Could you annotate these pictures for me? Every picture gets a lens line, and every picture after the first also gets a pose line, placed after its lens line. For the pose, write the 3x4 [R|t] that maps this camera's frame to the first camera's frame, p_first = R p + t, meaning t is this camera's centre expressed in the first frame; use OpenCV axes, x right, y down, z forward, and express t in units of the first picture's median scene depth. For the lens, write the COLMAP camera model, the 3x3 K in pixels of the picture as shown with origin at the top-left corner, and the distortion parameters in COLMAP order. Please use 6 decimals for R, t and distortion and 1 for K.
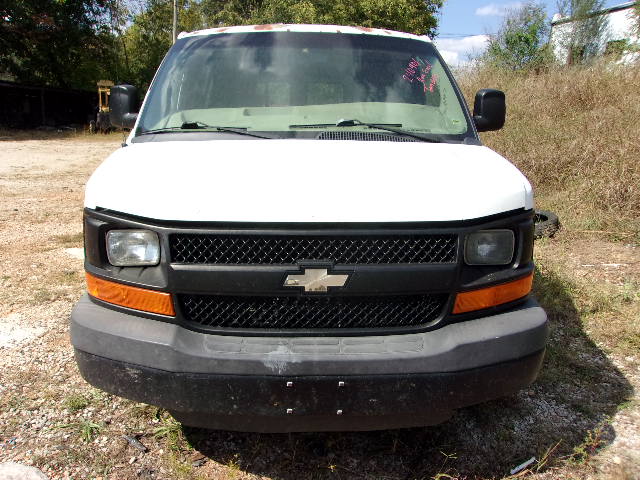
lens RADIAL K [[510.7, 0, 320.0], [0, 510.7, 238.3], [0, 0, 1]] dist [-0.012894, 0.012848]
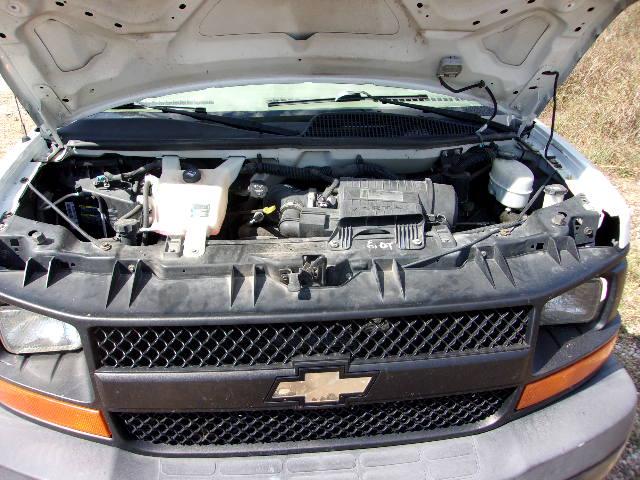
lens RADIAL K [[510.7, 0, 316.5], [0, 510.7, 238.6], [0, 0, 1]] dist [-0.012894, 0.012848]
pose [[0.998897, -0.026936, 0.038457, -0.035178], [0.019415, 0.982726, 0.184043, -0.223021], [-0.042750, -0.183094, 0.982166, 0.385820]]
